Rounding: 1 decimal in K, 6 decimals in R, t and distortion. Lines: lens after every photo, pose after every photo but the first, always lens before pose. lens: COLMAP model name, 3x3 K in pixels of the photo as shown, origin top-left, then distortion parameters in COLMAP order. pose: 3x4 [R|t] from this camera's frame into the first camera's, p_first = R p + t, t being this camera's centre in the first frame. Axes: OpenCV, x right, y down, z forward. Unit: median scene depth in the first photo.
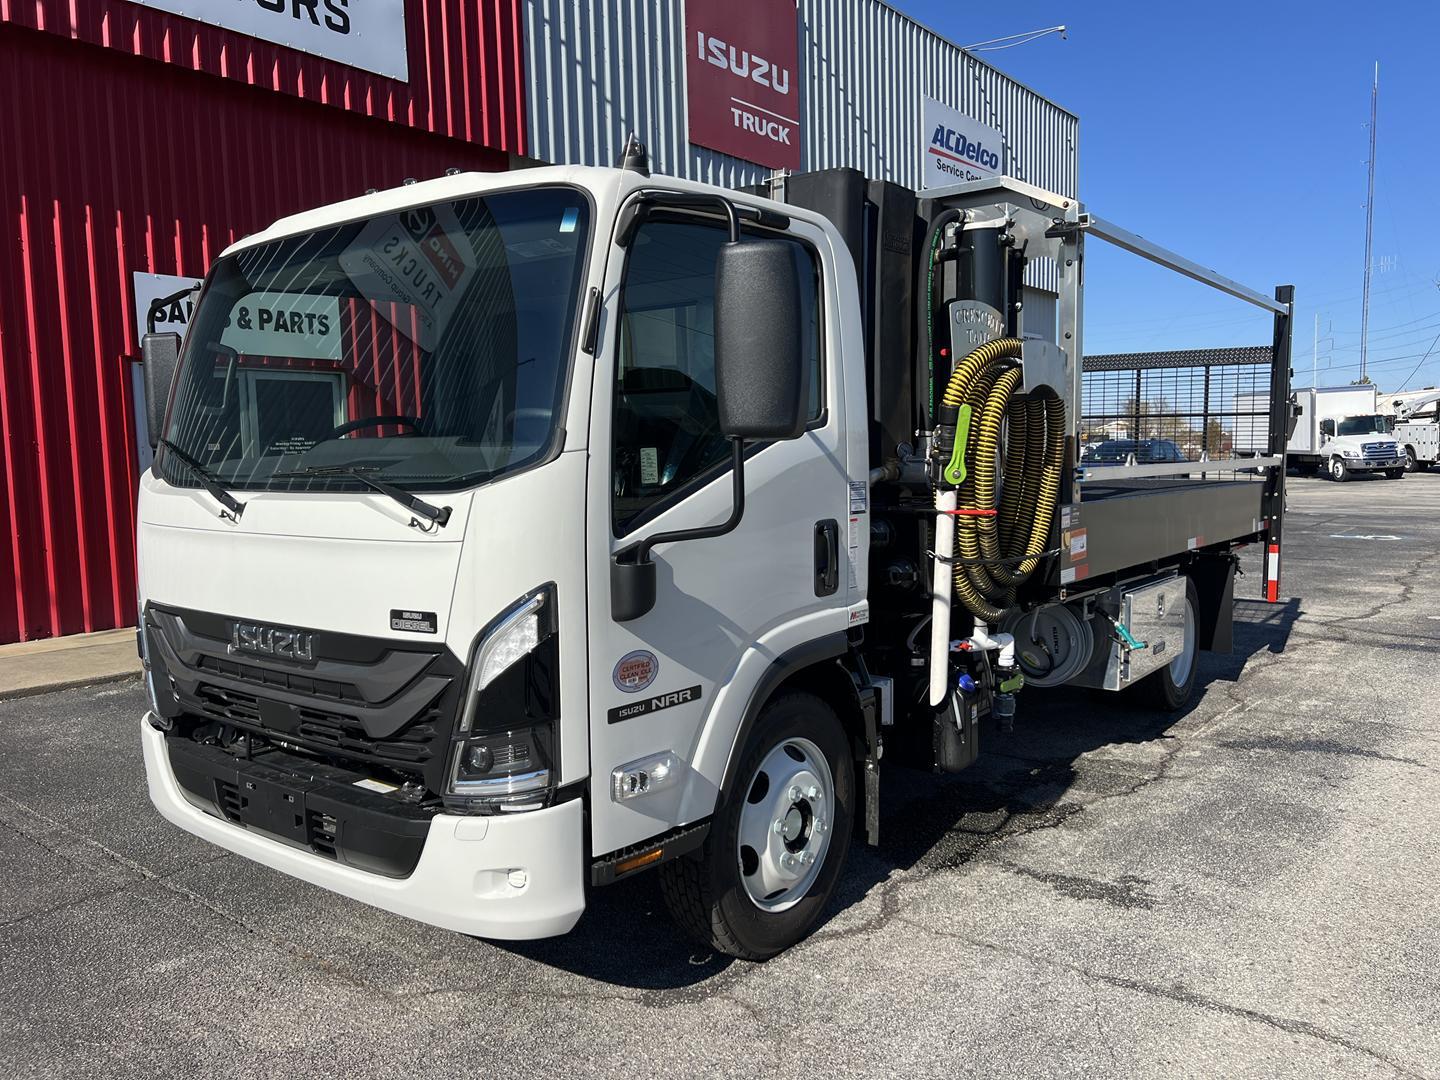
lens RADIAL K [[1132.5, 0, 721.3], [0, 1132.5, 545.7], [0, 0, 1]] dist [0.040457, 0.002174]
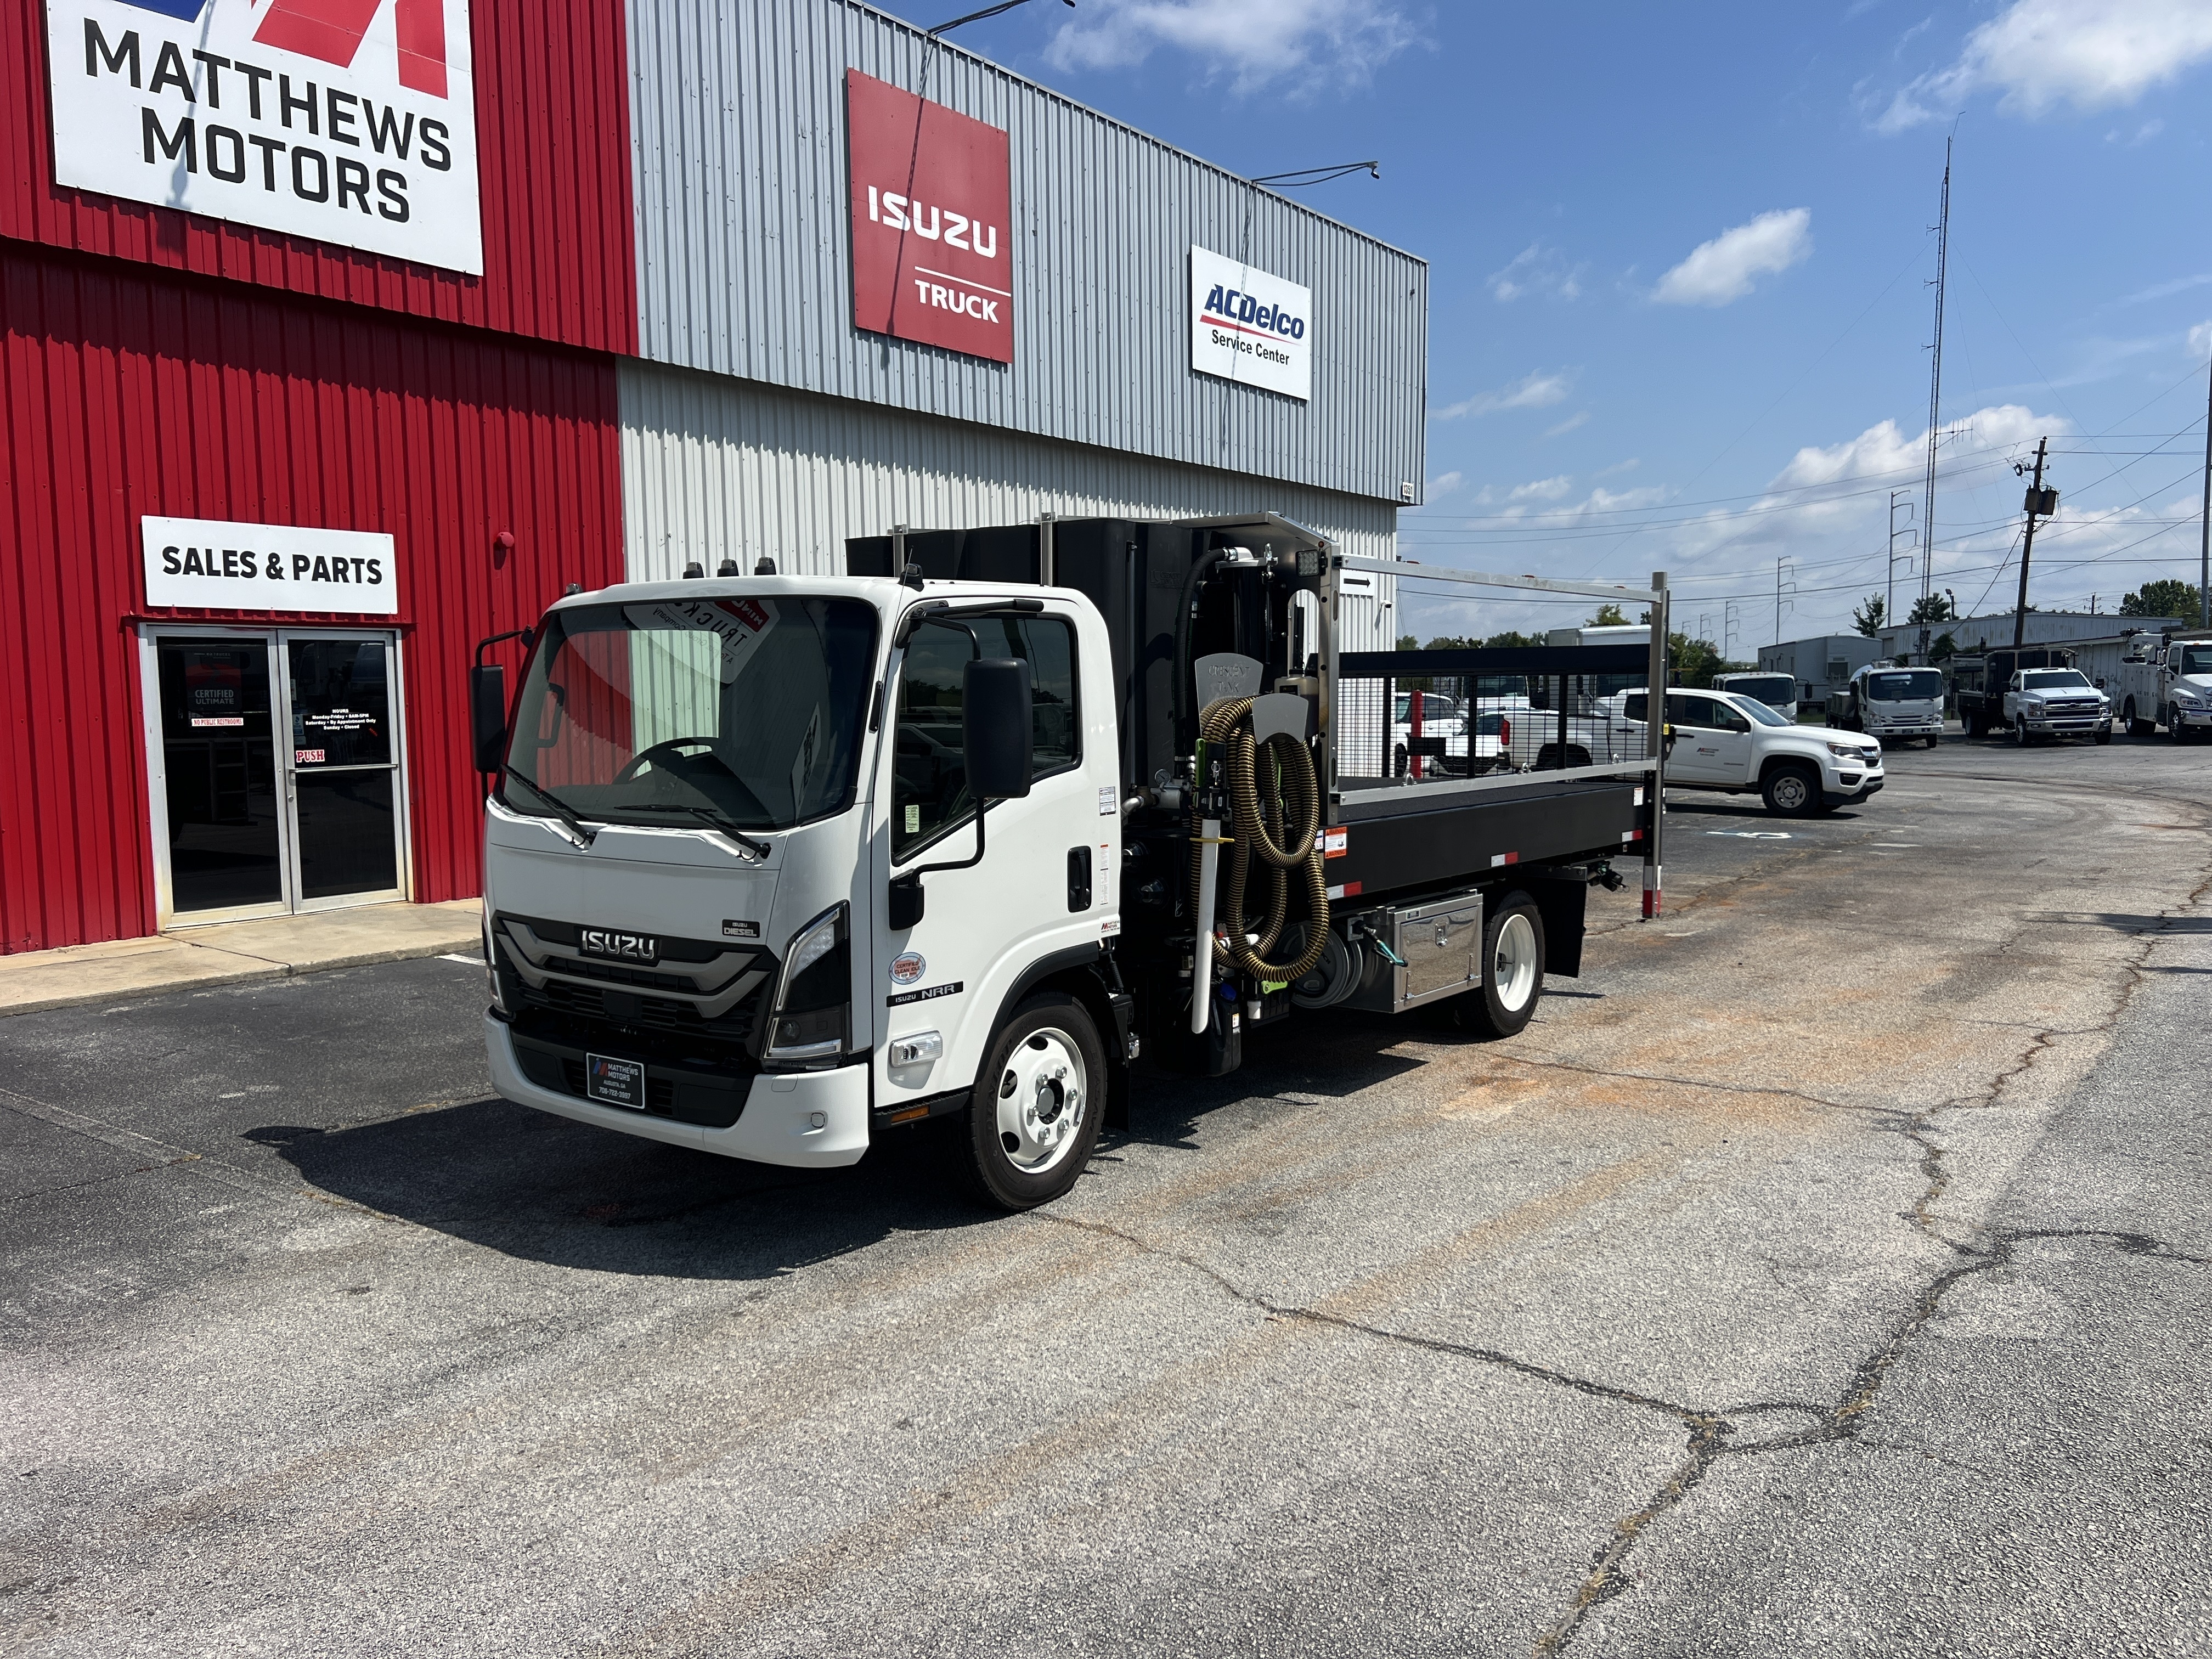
lens RADIAL K [[1659.0, 0, 1106.1], [0, 1659.0, 833.2], [0, 0, 1]] dist [-0.004555, -0.000321]
pose [[0.999939, 0.008453, 0.007146, 0.133215], [-0.008456, 0.999964, 0.000486, -0.046636], [-0.007141, -0.000547, 0.999974, -0.892148]]
